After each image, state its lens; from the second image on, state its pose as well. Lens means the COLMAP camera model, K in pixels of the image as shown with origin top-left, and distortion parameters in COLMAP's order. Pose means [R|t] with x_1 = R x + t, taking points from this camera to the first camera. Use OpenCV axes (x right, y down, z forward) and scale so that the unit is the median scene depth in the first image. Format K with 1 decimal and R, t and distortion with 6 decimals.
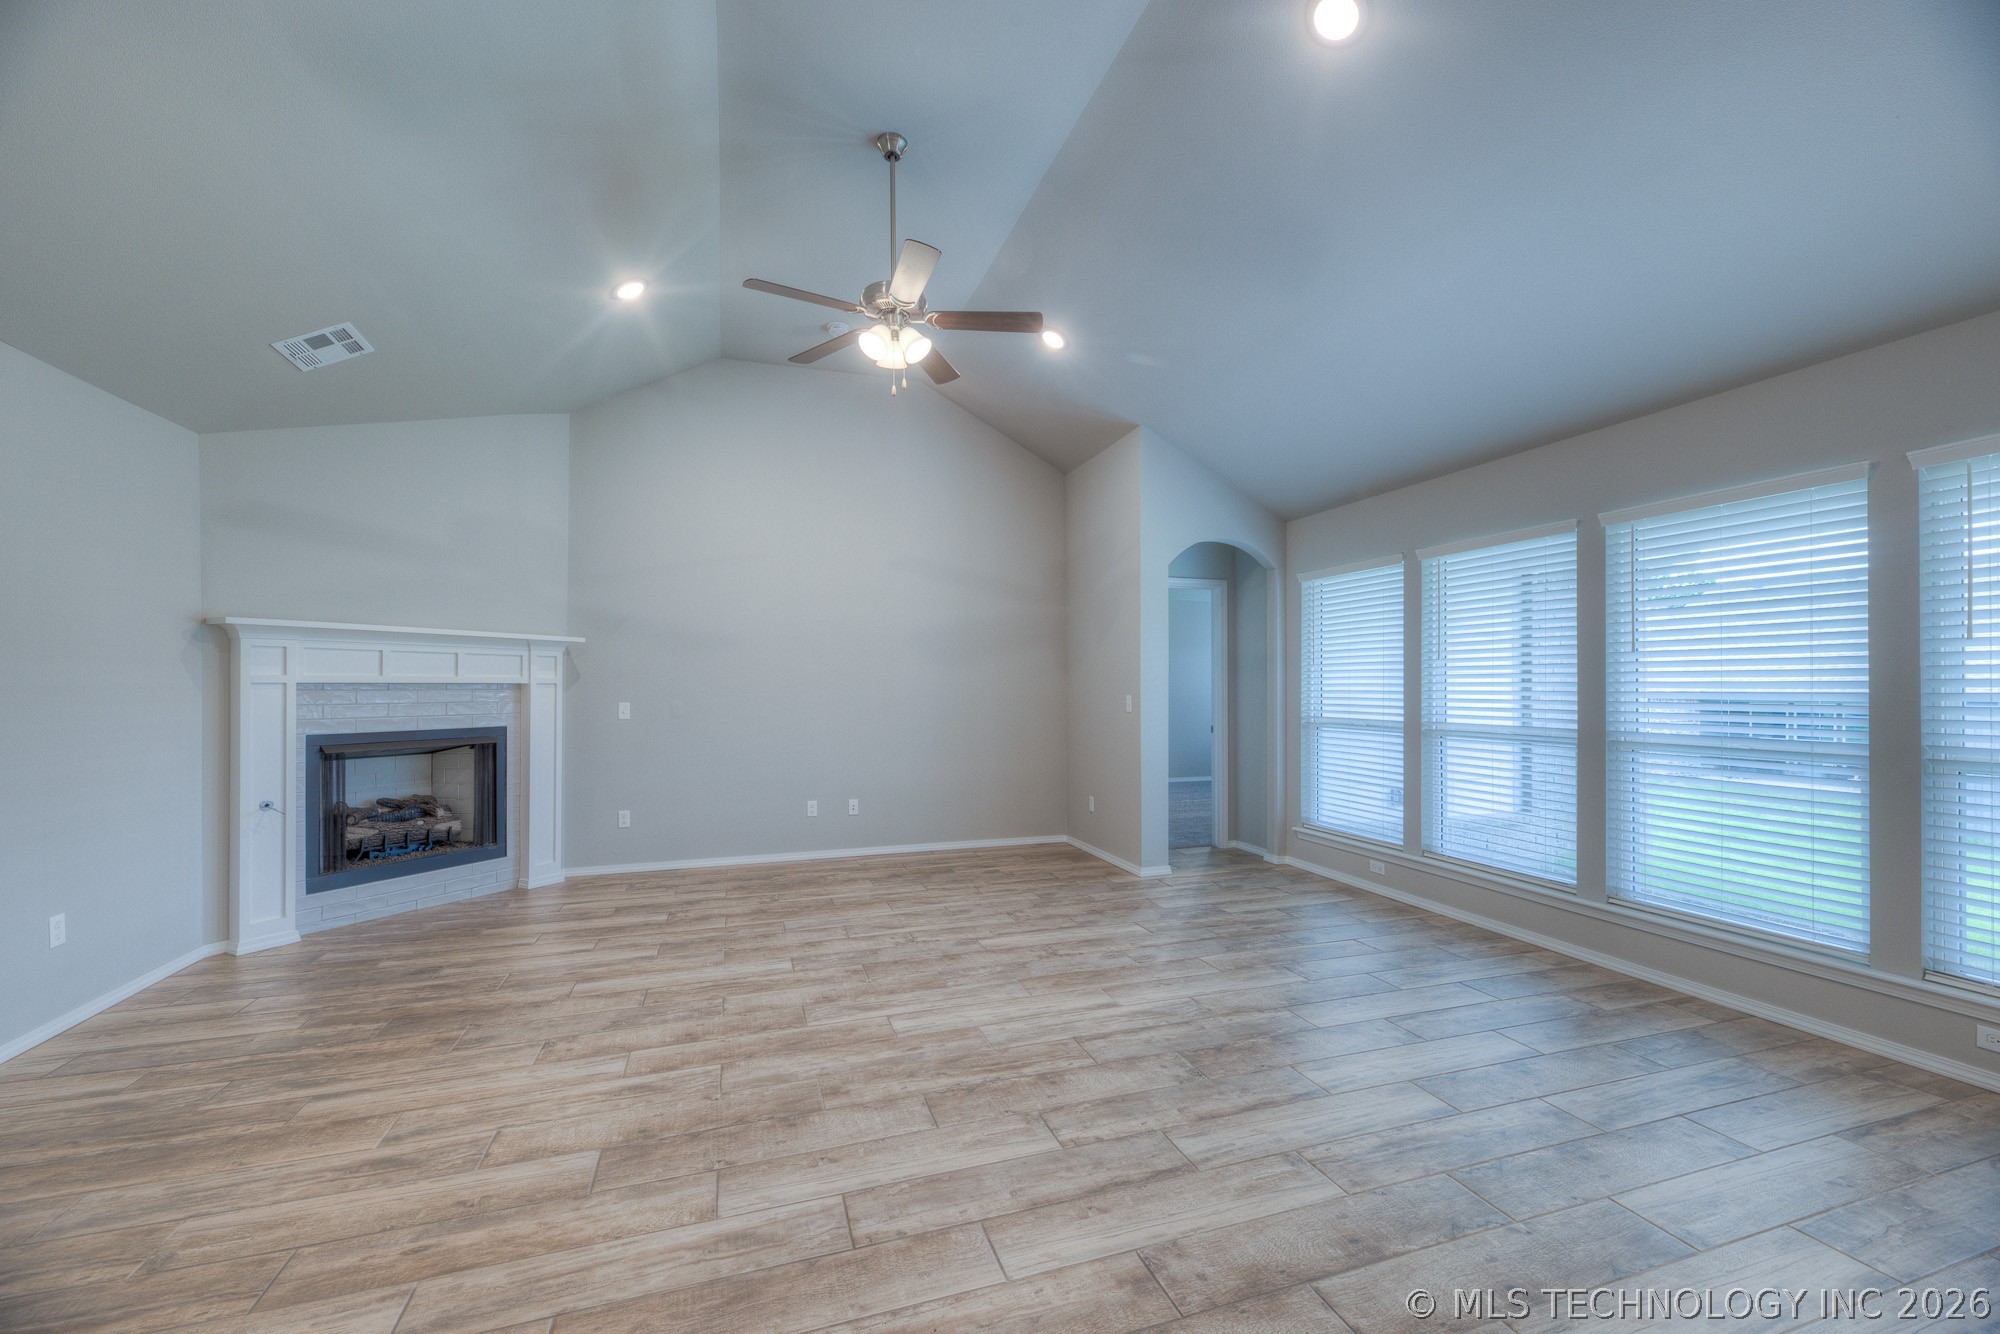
lens RADIAL K [[797.5, 0, 993.3], [0, 797.5, 679.9], [0, 0, 1]] dist [0.007975, -0.003145]
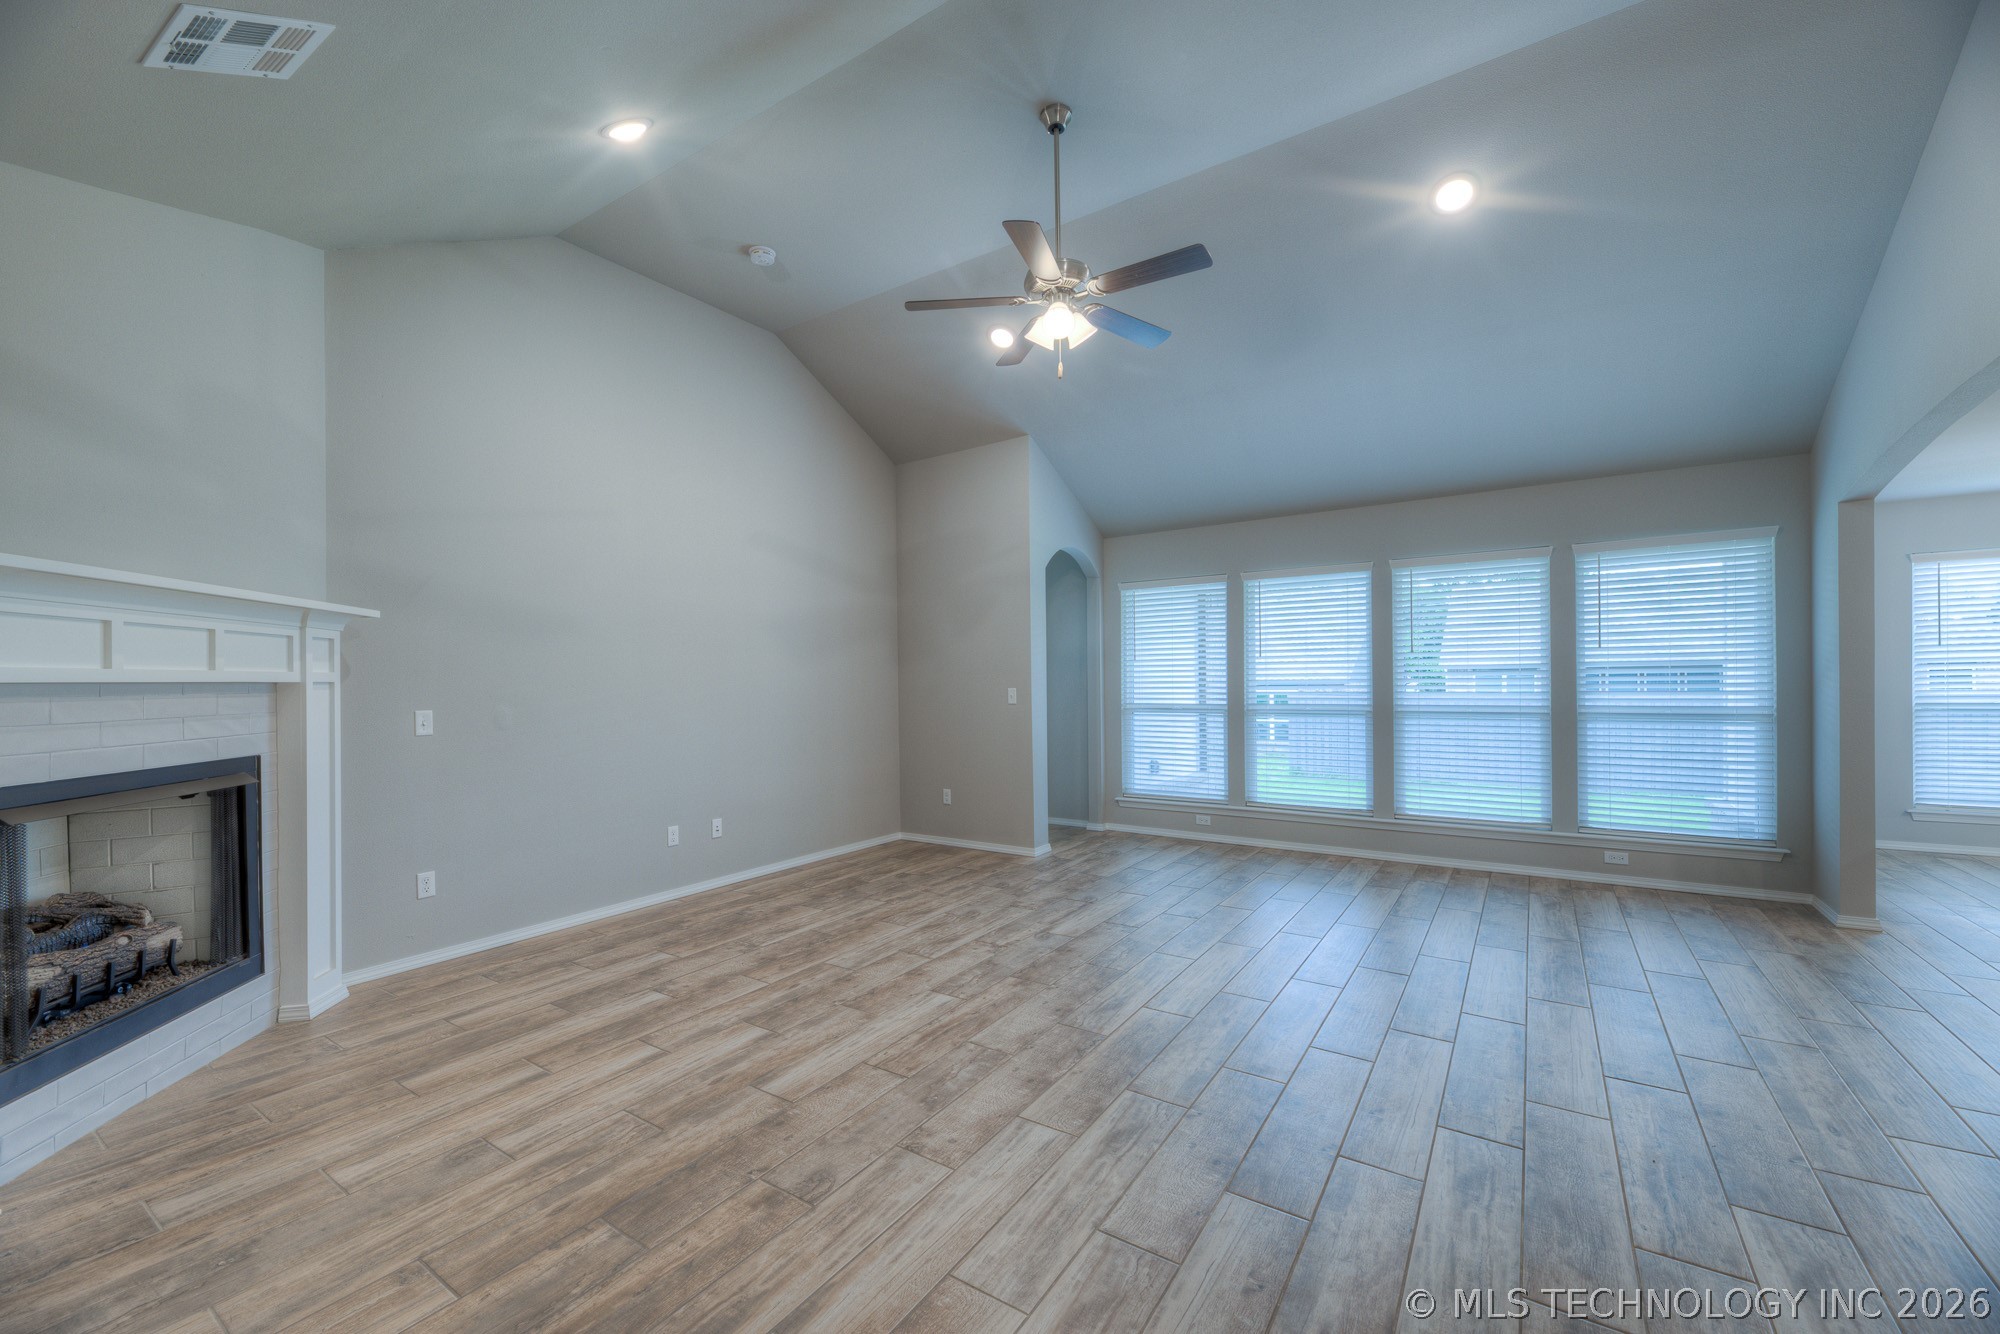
lens RADIAL K [[797.5, 0, 994.7], [0, 797.5, 680.6], [0, 0, 1]] dist [0.007975, -0.003145]
pose [[0.789774, -0.009295, 0.613328, -0.714631], [0.006037, 0.999955, 0.007381, 0.002056], [-0.613369, -0.002127, 0.789794, 0.258512]]
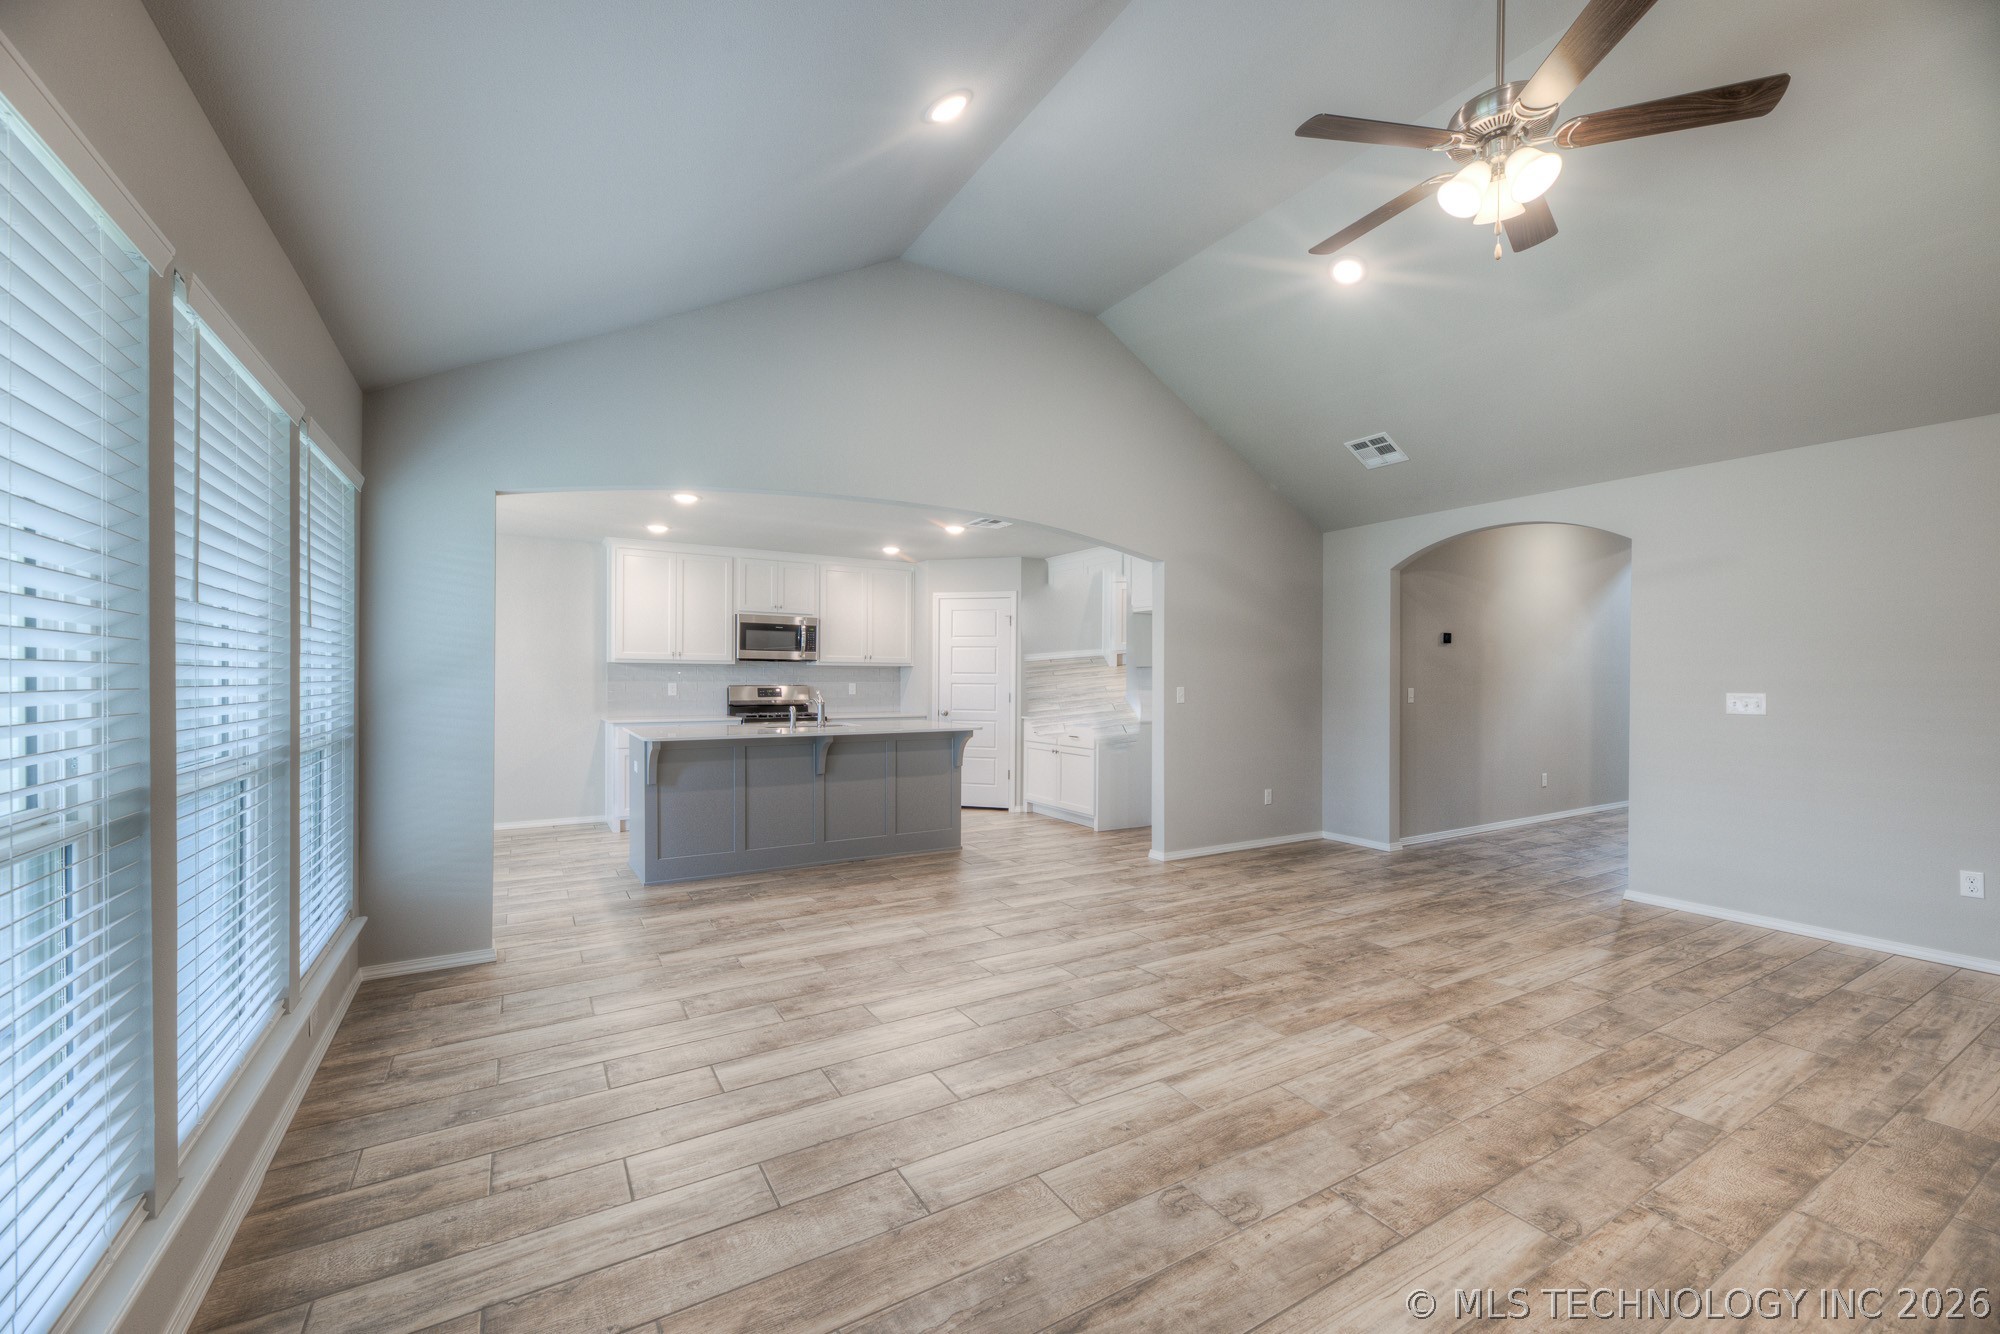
lens RADIAL K [[797.5, 0, 996.1], [0, 797.5, 677.3], [0, 0, 1]] dist [0.007975, -0.003145]
pose [[-0.976384, -0.004008, -0.216004, 0.407351], [-0.002614, 0.999974, -0.006739, 0.010300], [0.216025, -0.006015, -0.976369, 1.439336]]
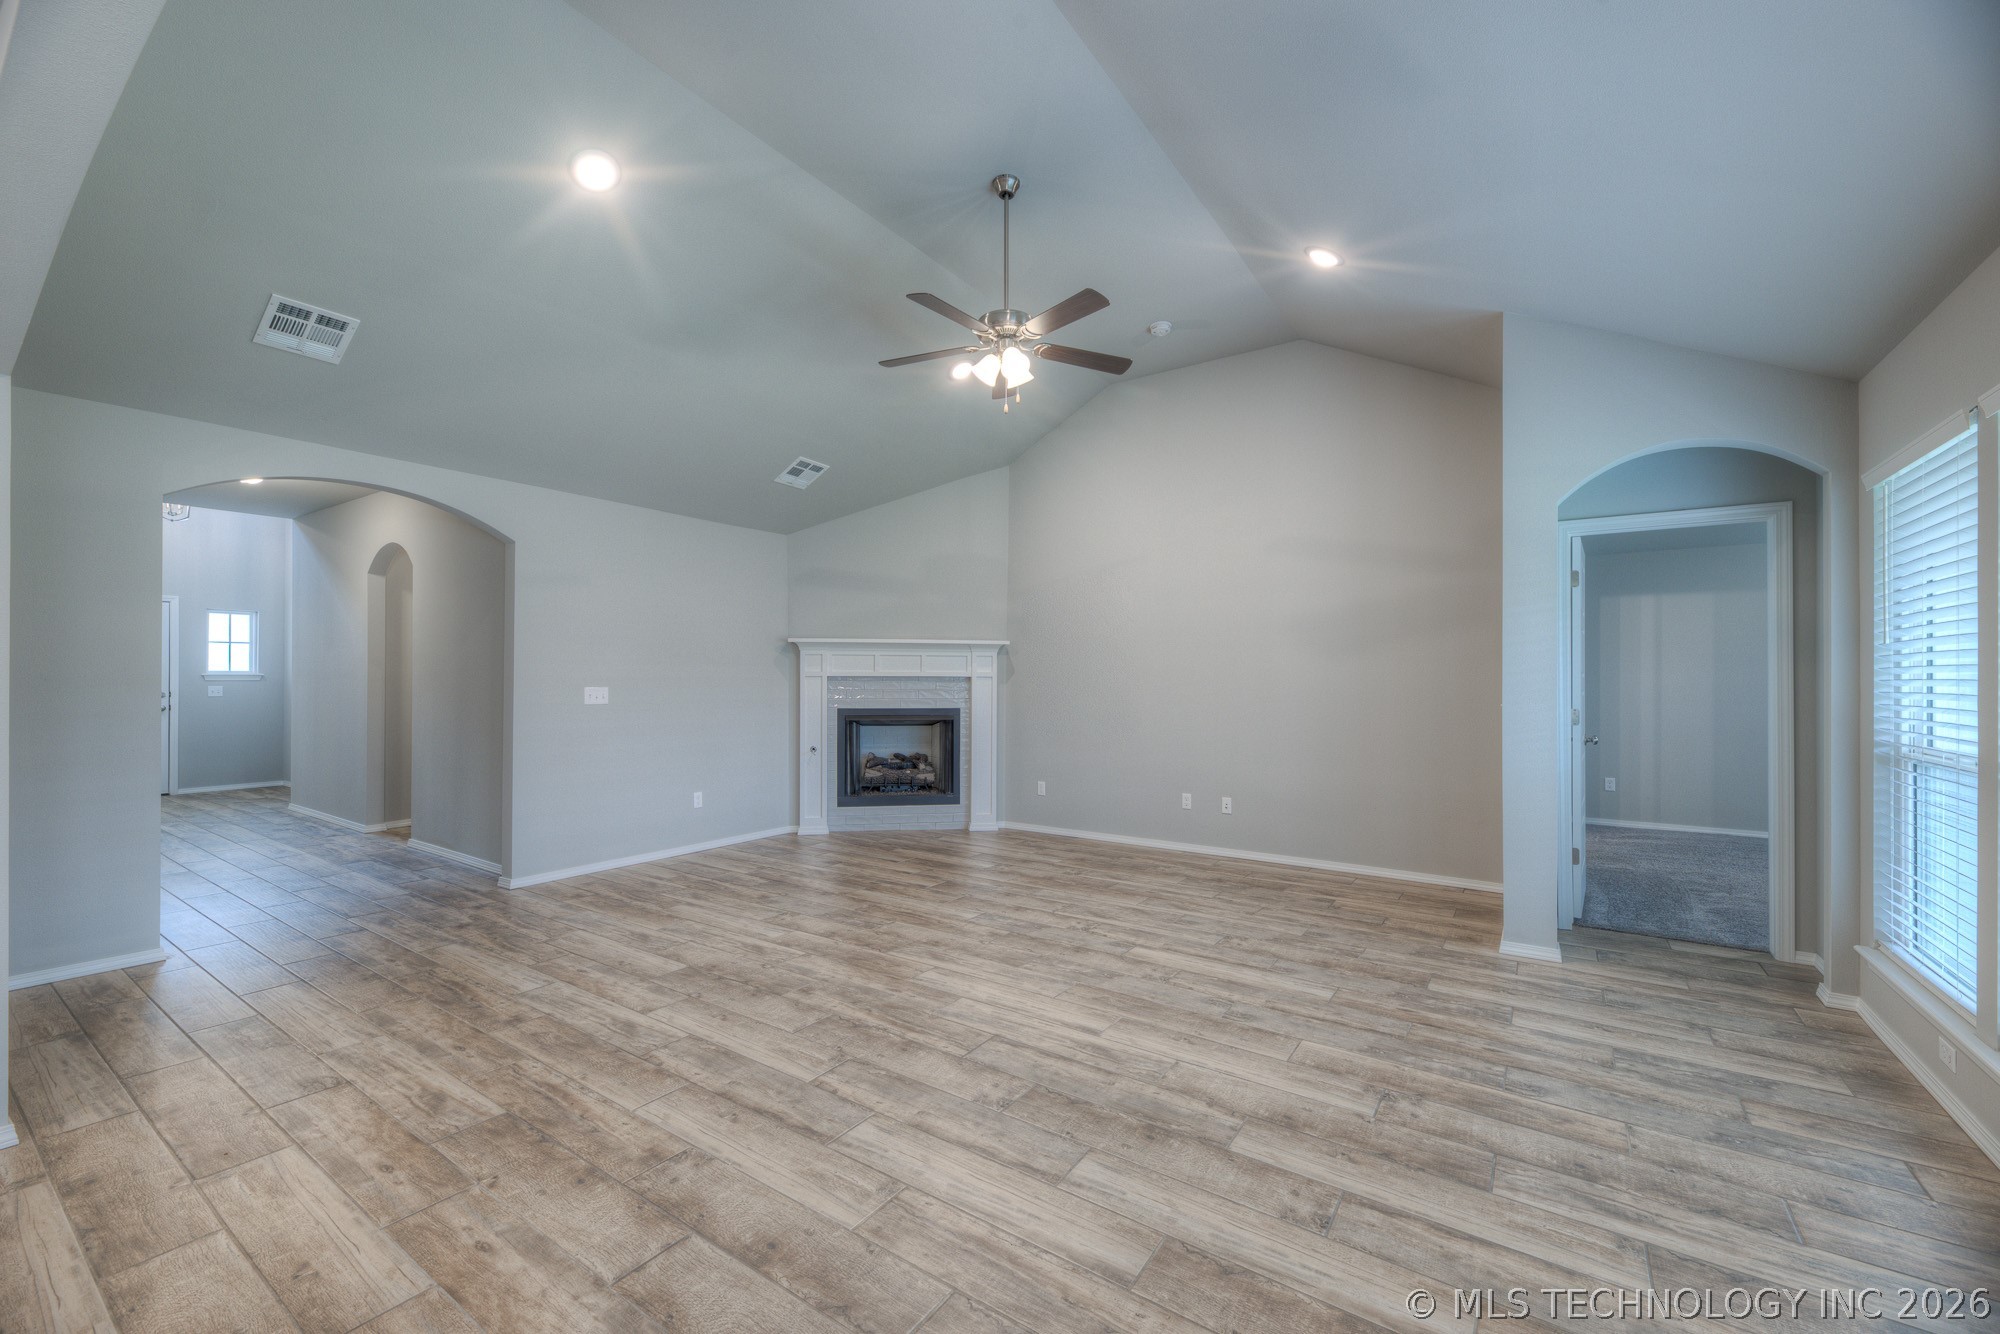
lens RADIAL K [[797.5, 0, 990.3], [0, 797.5, 671.1], [0, 0, 1]] dist [0.007975, -0.003145]
pose [[0.600593, -0.004096, -0.799544, 0.668273], [0.001256, 0.999990, -0.004179, 0.000499], [0.799554, 0.001506, 0.600593, 0.298407]]
